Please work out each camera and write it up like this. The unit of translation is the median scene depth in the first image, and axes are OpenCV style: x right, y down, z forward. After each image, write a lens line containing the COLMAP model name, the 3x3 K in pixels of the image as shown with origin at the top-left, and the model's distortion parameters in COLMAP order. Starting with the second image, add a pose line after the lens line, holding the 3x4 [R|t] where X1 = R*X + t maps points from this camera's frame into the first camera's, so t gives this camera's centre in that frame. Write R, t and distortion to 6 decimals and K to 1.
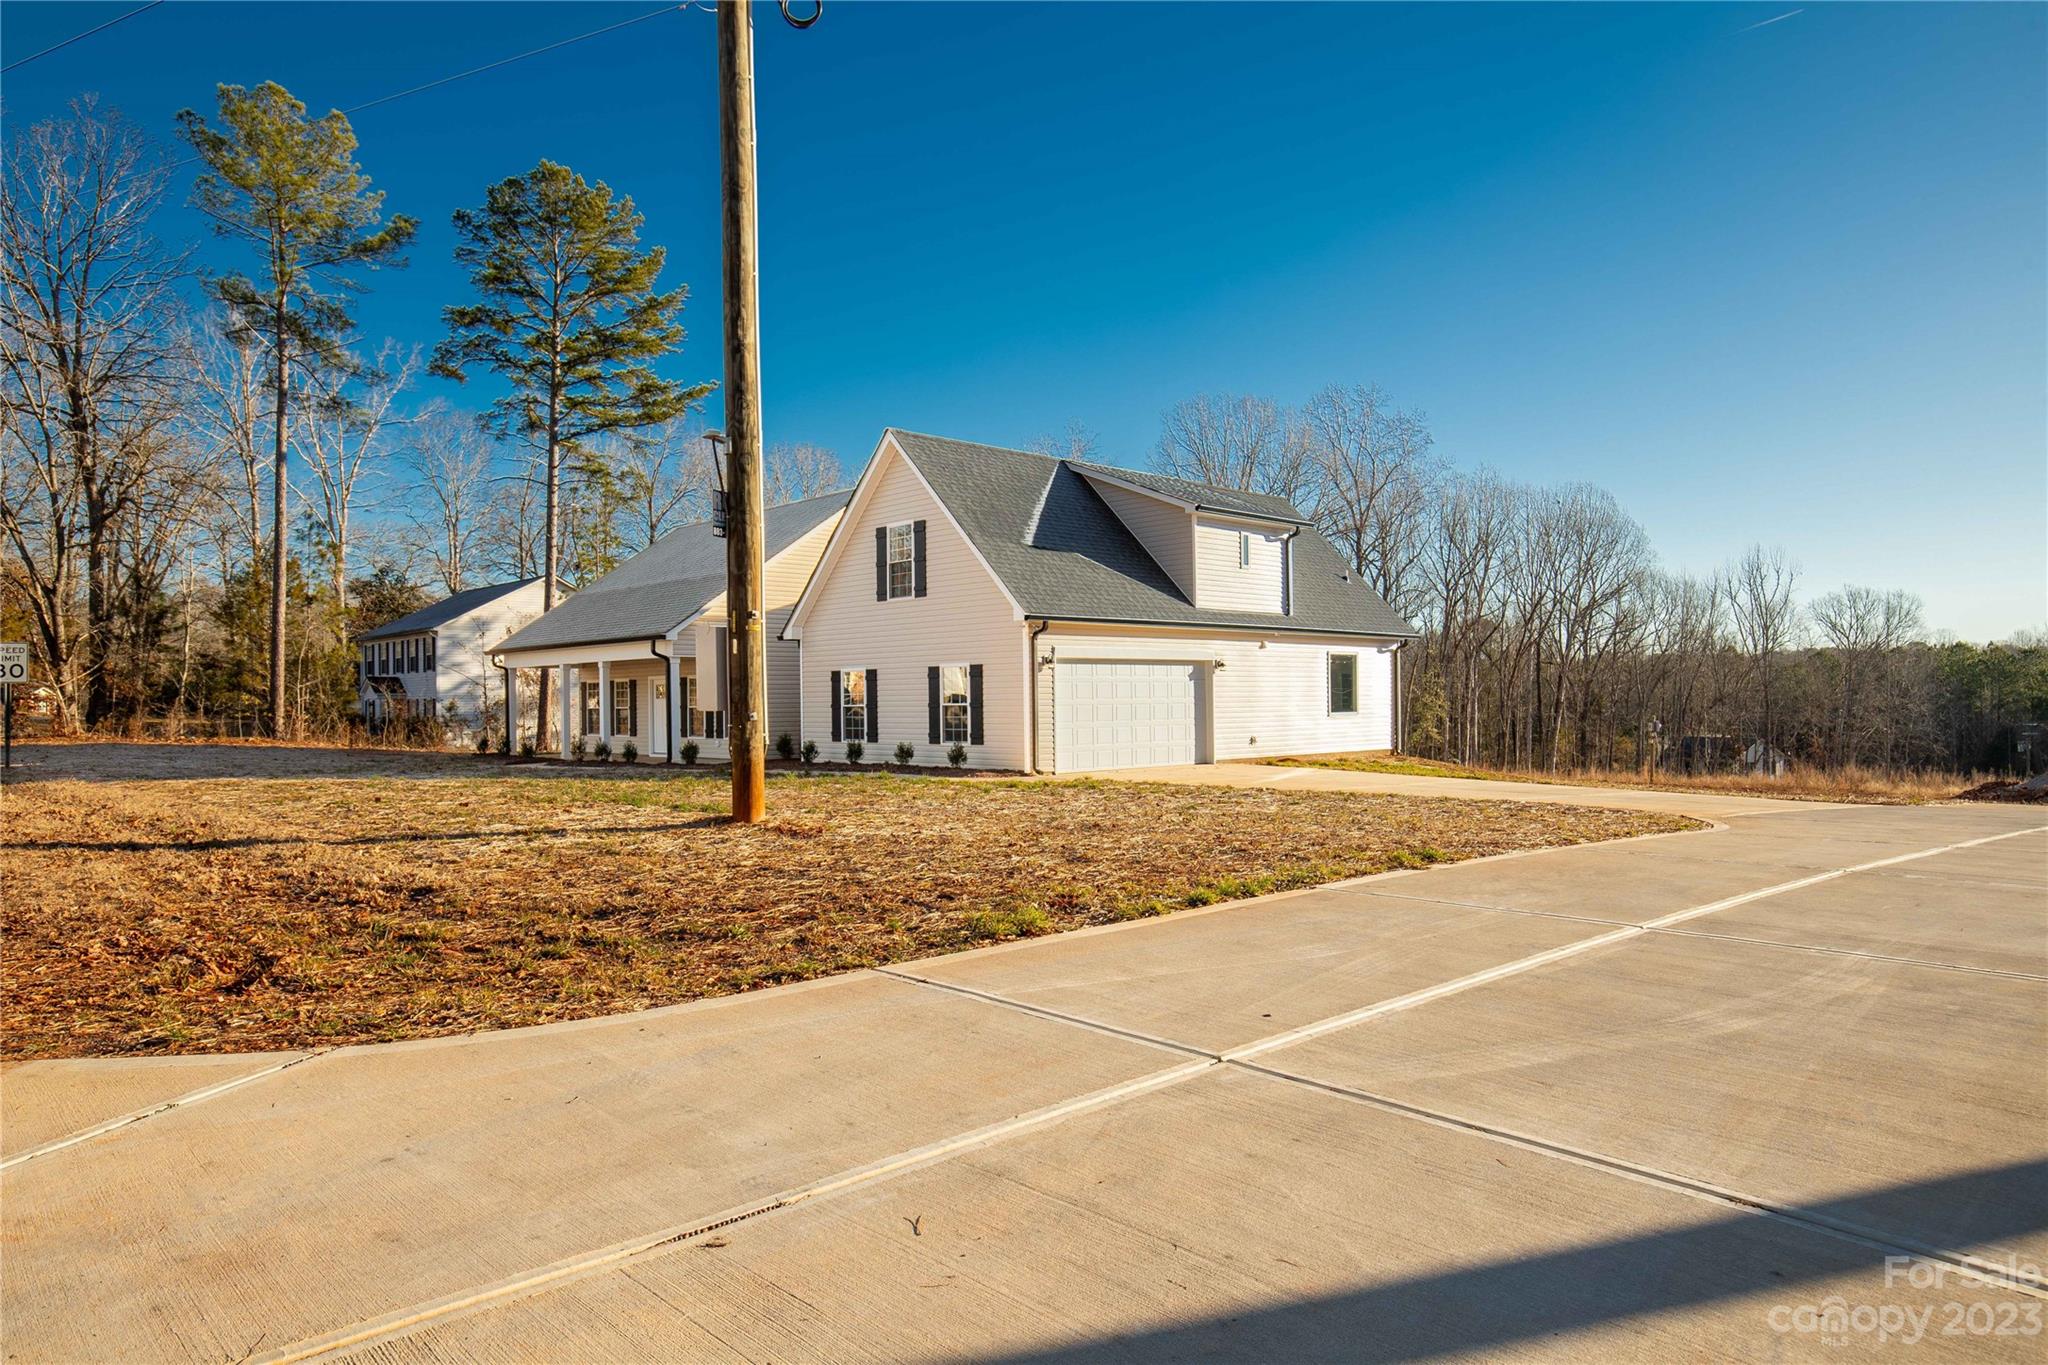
lens RADIAL K [[1308.6, 0, 1024.0], [0, 1308.6, 682.5], [0, 0, 1]] dist [-0.007544, 0.000337]
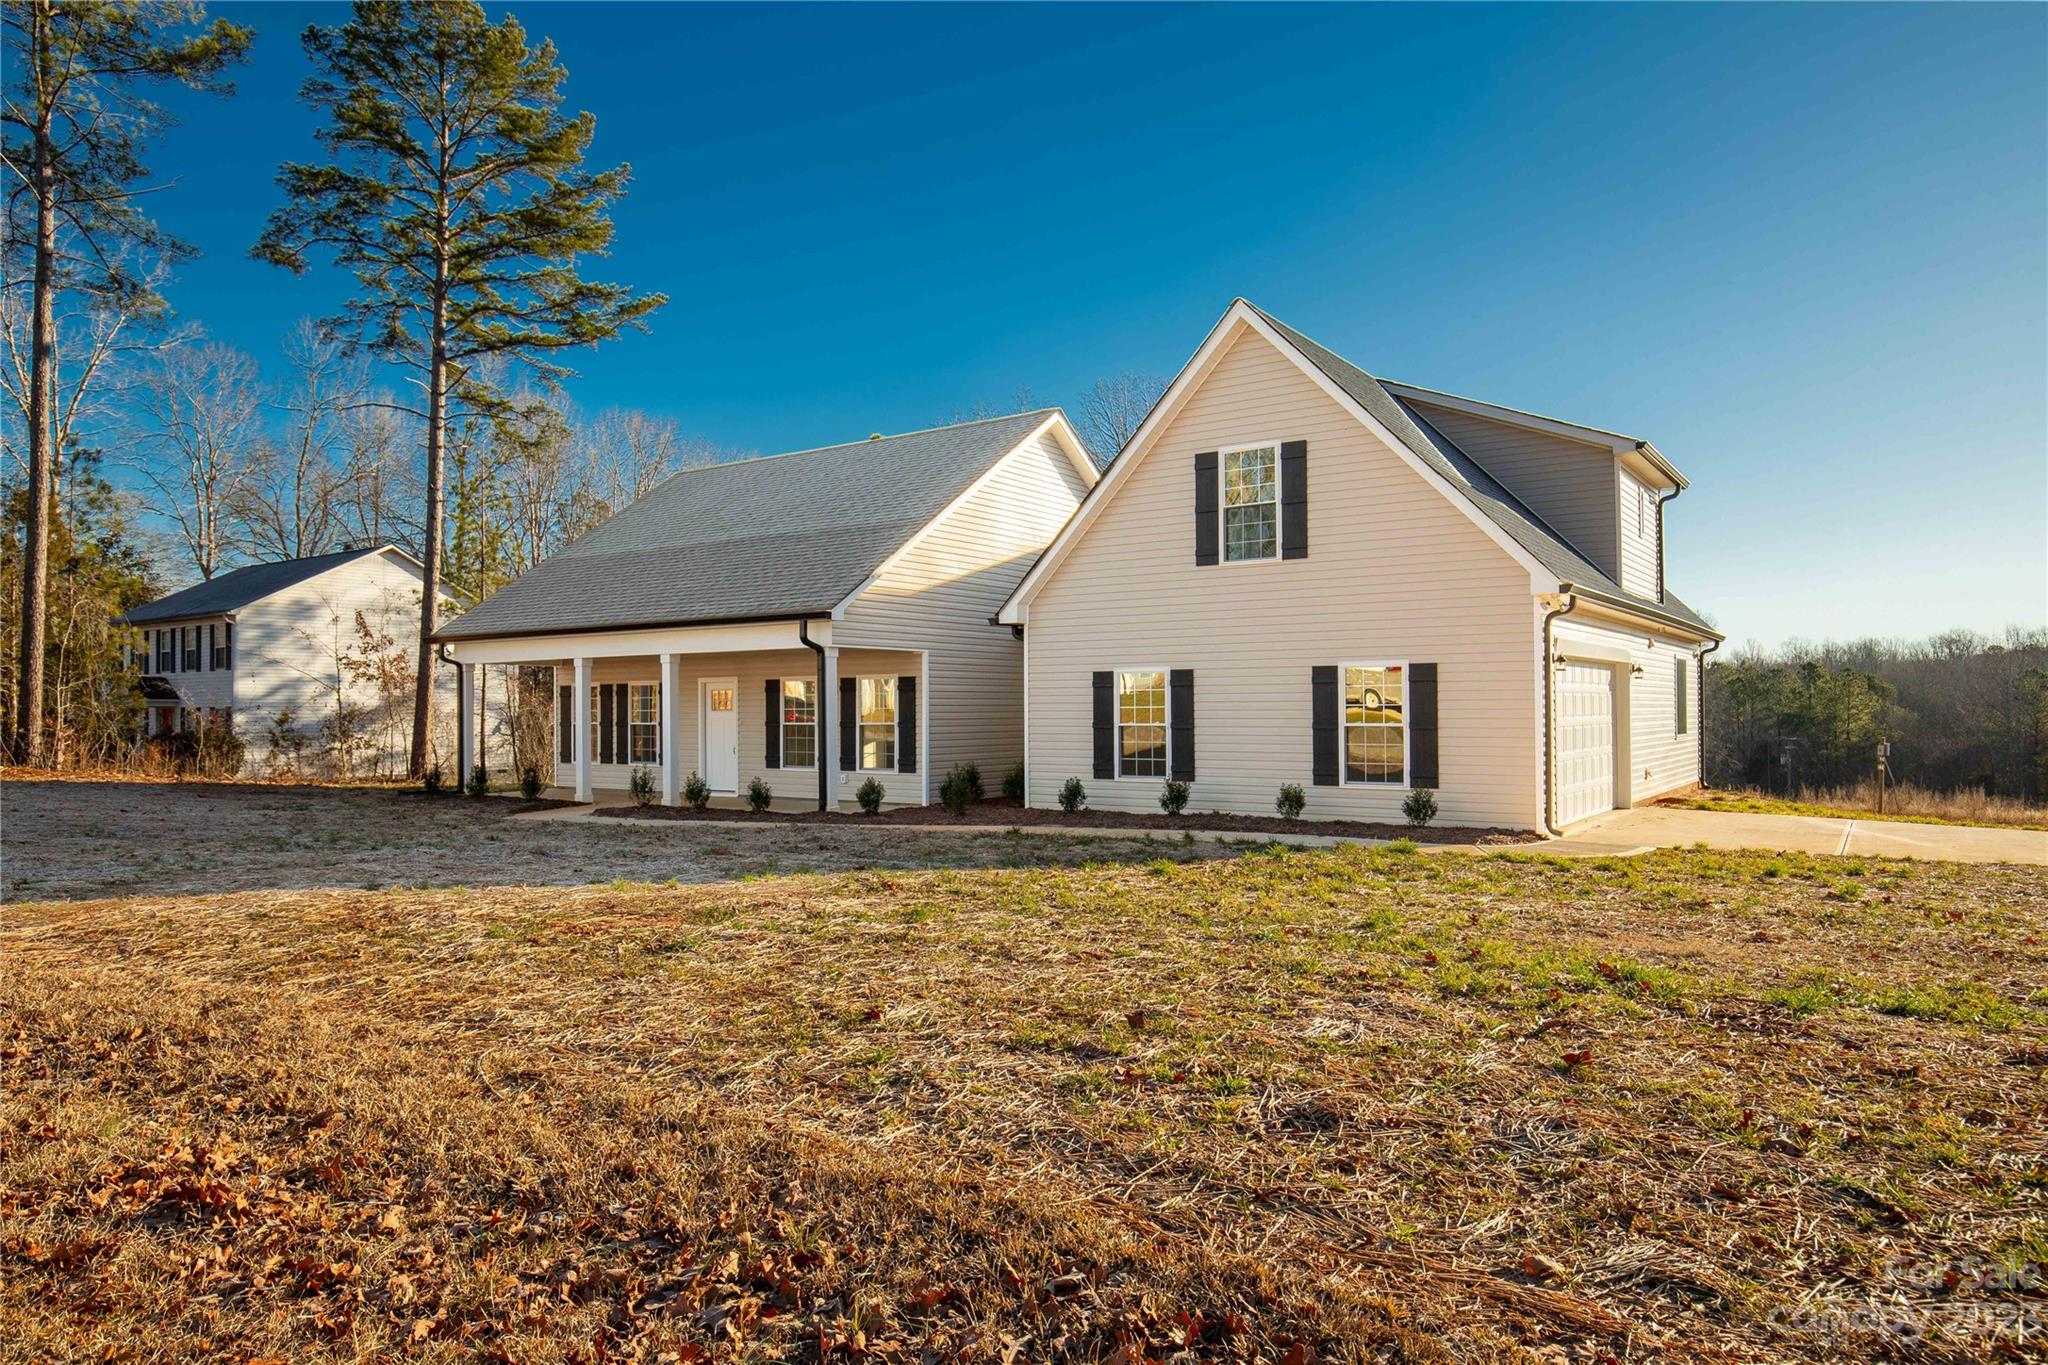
lens RADIAL K [[1308.6, 0, 1024.0], [0, 1308.6, 682.5], [0, 0, 1]] dist [-0.007544, 0.000337]
pose [[0.978714, 0.009855, 0.204993, -0.209965], [-0.008100, 0.999923, -0.009400, 0.002115], [-0.205070, 0.007539, 0.978718, 0.240523]]
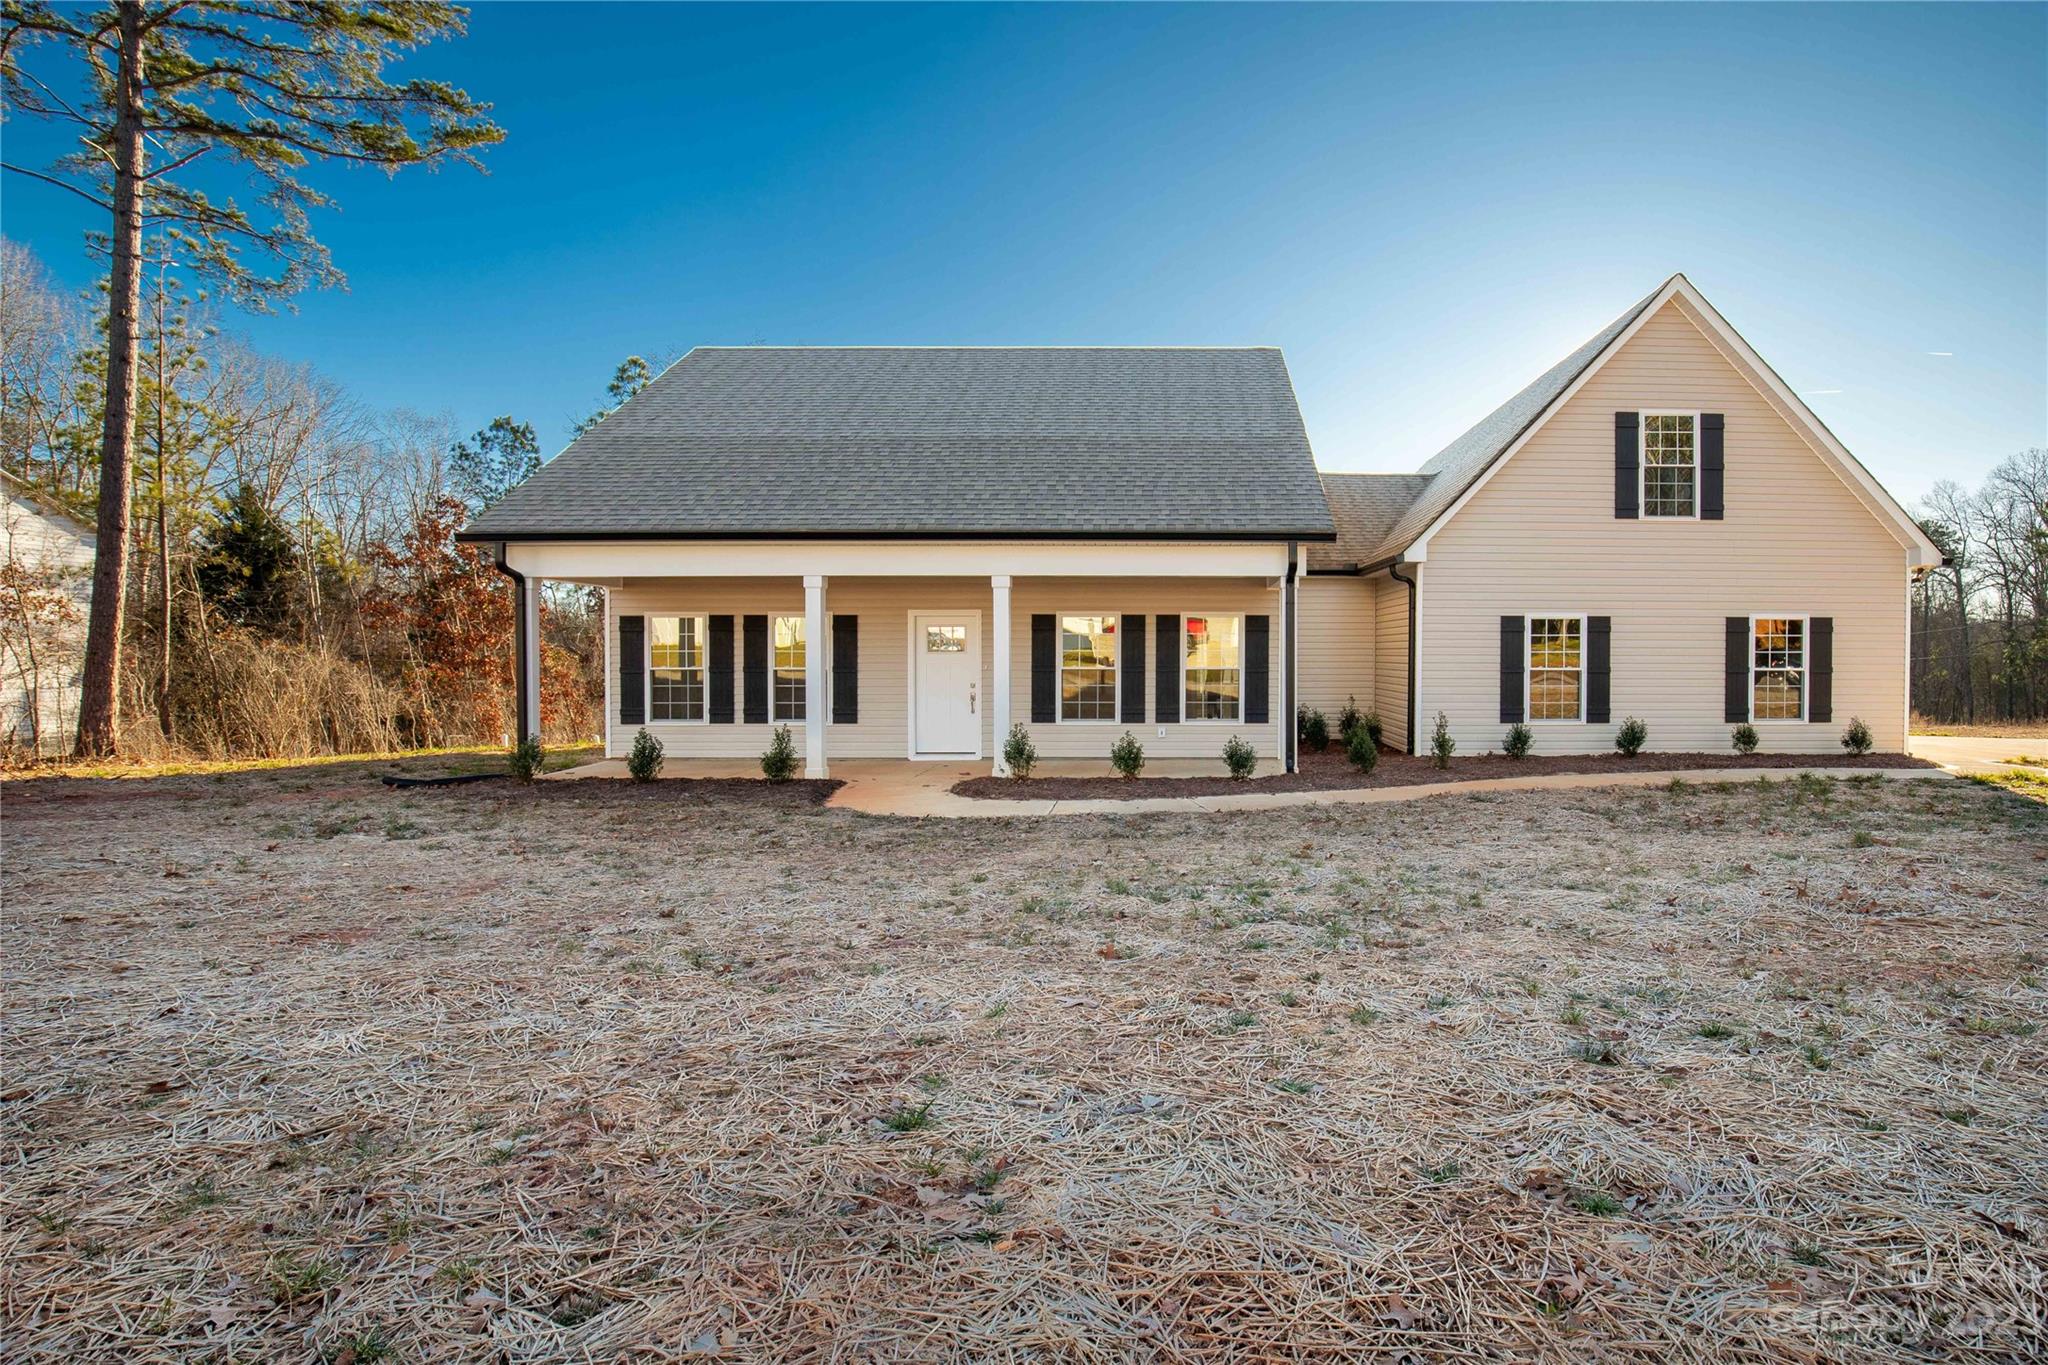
lens RADIAL K [[1131.0, 0, 1024.0], [0, 1131.0, 682.5], [0, 0, 1]] dist [-0.099551, 0.048039]
pose [[0.684043, -0.007560, 0.729402, -0.479333], [-0.019219, 0.999412, 0.028383, 0.009057], [-0.729188, -0.033434, 0.683496, 0.529943]]
